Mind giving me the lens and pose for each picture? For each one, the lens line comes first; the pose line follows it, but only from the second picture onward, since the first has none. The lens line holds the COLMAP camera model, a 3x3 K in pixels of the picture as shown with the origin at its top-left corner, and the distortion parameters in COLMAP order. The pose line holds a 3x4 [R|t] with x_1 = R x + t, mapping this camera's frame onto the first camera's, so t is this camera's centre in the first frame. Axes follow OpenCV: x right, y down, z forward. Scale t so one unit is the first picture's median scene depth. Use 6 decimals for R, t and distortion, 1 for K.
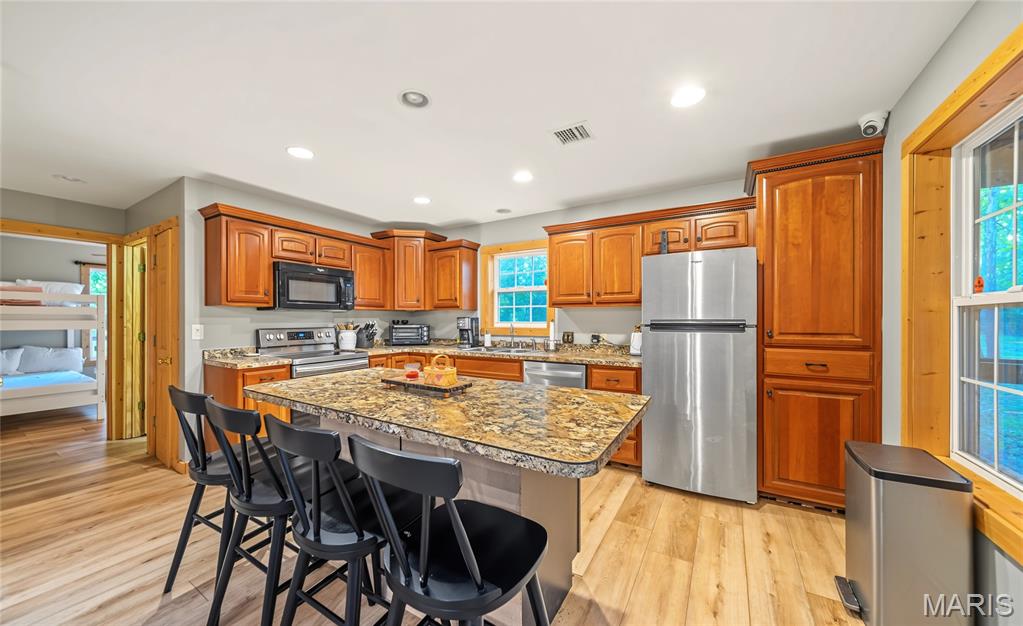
lens RADIAL K [[364.9, 0, 501.3], [0, 364.9, 317.7], [0, 0, 1]] dist [0.001385, -0.000142]
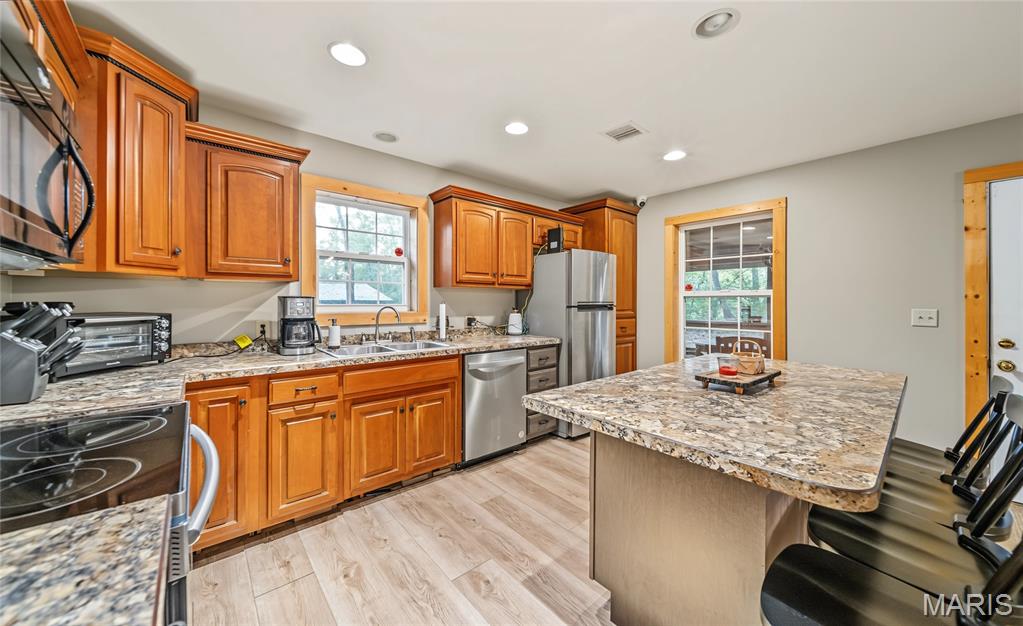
lens RADIAL K [[364.9, 0, 505.1], [0, 364.9, 300.2], [0, 0, 1]] dist [0.001385, -0.000142]
pose [[0.304182, 0.005073, 0.952600, -0.556923], [-0.005863, 0.999977, -0.003453, 0.004342], [-0.952596, -0.004535, 0.304205, 0.589696]]
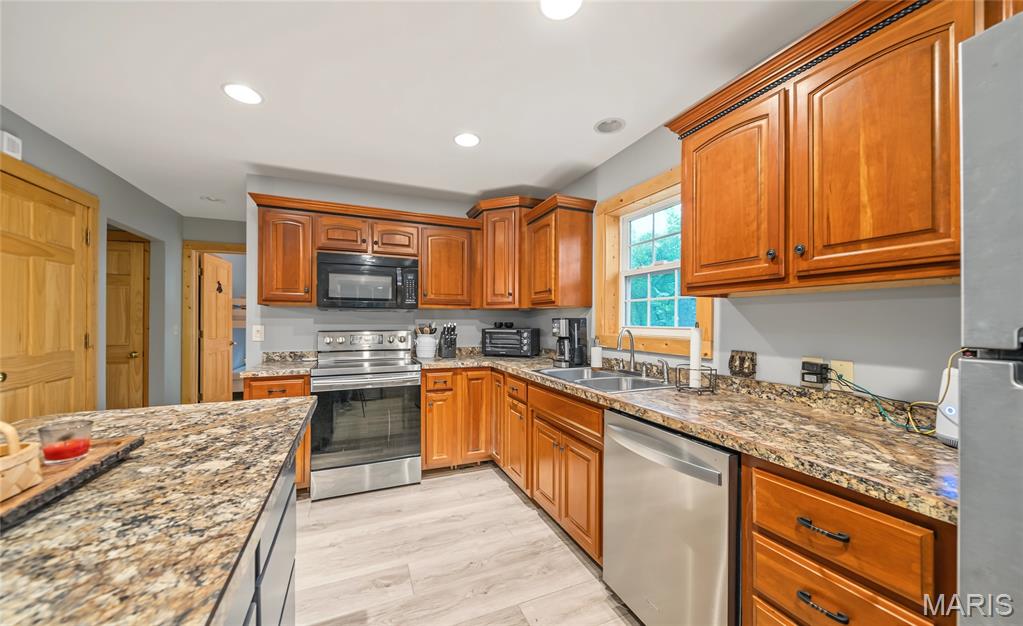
lens RADIAL K [[364.9, 0, 508.0], [0, 364.9, 318.8], [0, 0, 1]] dist [0.001385, -0.000142]
pose [[0.813155, 0.000475, -0.582047, 0.203088], [-0.002688, 0.999992, -0.002939, 0.002246], [0.582041, 0.003954, 0.813149, 0.459700]]
